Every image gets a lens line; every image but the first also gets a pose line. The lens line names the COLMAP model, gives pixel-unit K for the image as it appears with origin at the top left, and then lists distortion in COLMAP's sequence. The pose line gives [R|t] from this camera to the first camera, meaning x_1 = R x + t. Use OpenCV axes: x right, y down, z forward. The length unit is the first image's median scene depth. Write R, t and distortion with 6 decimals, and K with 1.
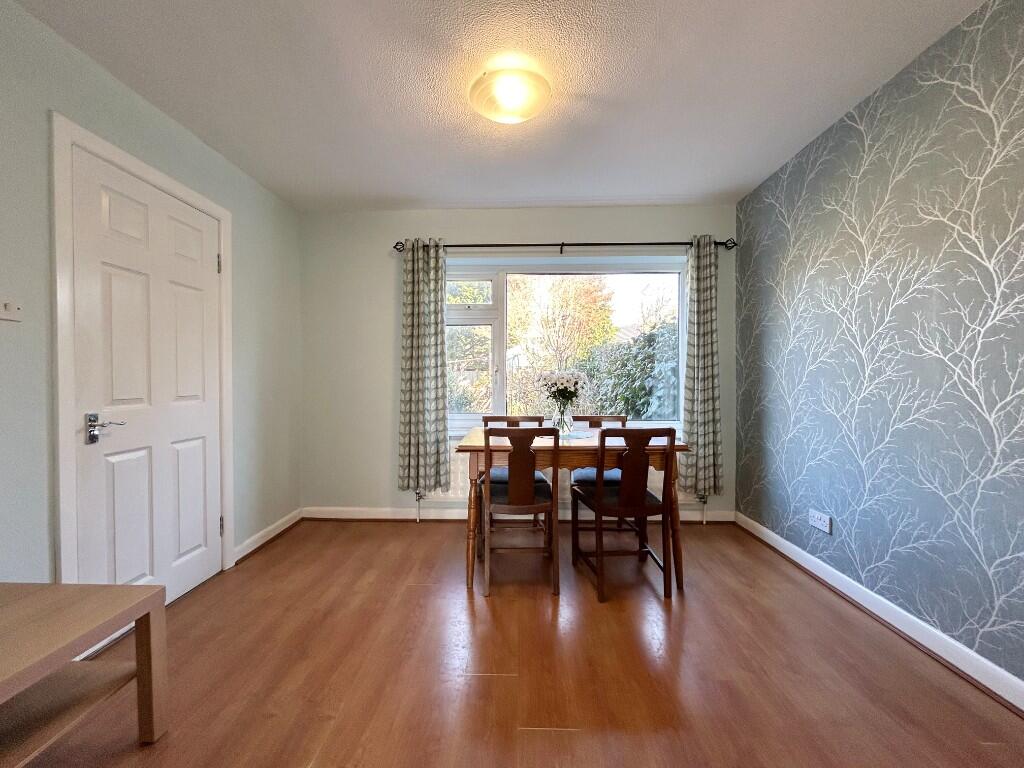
lens RADIAL K [[413.2, 0, 508.9], [0, 413.2, 381.2], [0, 0, 1]] dist [0.000673, 0.000063]
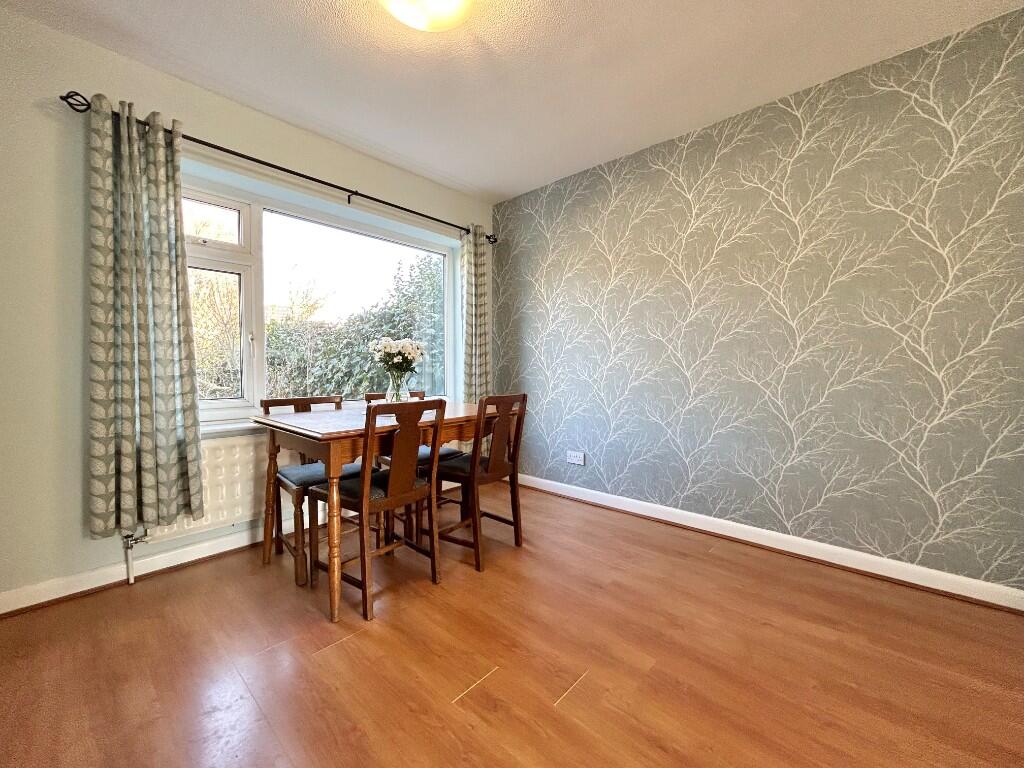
lens RADIAL K [[413.2, 0, 511.2], [0, 413.2, 381.7], [0, 0, 1]] dist [0.000673, 0.000063]
pose [[0.655674, -0.023579, 0.754676, -0.356640], [0.002084, 0.999565, 0.029420, 0.037230], [-0.755041, -0.017717, 0.655438, 0.226532]]
